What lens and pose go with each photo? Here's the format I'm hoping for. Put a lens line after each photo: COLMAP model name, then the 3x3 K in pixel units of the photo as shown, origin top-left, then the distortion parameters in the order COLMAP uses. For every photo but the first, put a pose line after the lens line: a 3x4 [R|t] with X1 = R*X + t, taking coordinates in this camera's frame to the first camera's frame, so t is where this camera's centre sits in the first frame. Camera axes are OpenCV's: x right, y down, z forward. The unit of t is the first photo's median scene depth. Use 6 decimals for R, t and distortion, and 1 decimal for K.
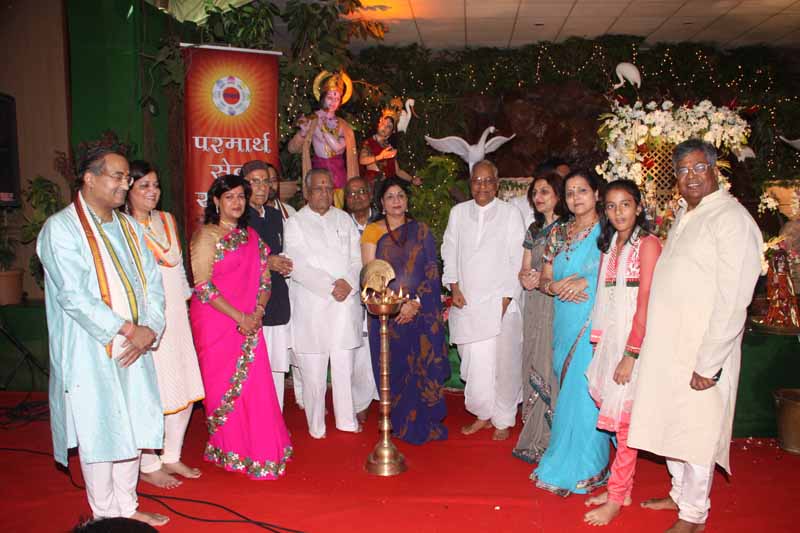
lens RADIAL K [[671.2, 0, 403.7], [0, 671.2, 265.3], [0, 0, 1]] dist [-0.179958, 0.163213]
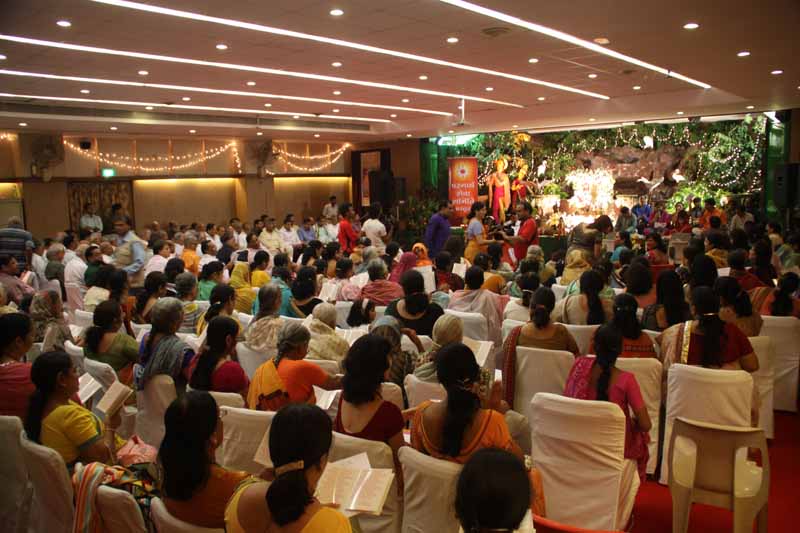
lens RADIAL K [[671.2, 0, 403.7], [0, 671.2, 265.3], [0, 0, 1]] dist [-0.179958, 0.163213]
pose [[0.812629, 0.049282, -0.580693, 1.510894], [-0.035009, 0.998747, 0.035769, 0.114809], [0.581728, -0.008738, 0.813336, -1.985364]]
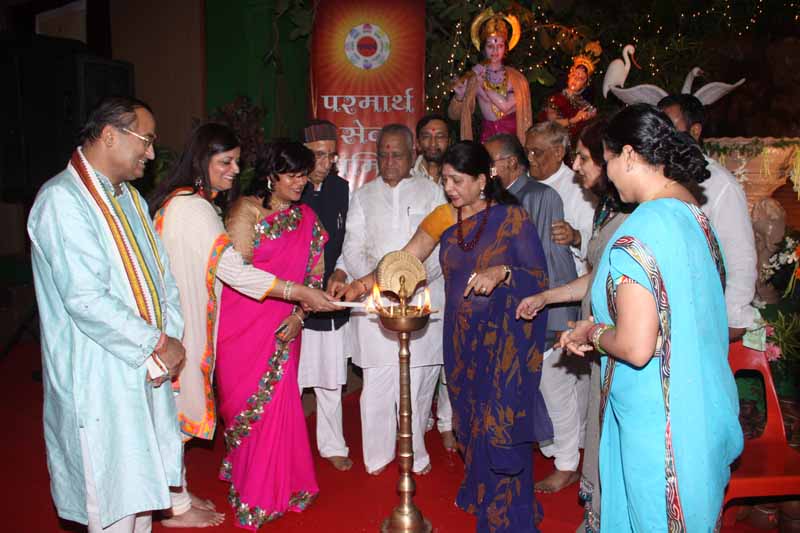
lens RADIAL K [[658.6, 0, 400.9], [0, 658.6, 277.5], [0, 0, 1]] dist [-0.165816, 0.131048]
pose [[0.896678, 0.070119, -0.437094, 0.164550], [-0.042509, 0.996451, 0.072647, -0.020180], [0.440637, -0.046560, 0.896477, 0.245278]]
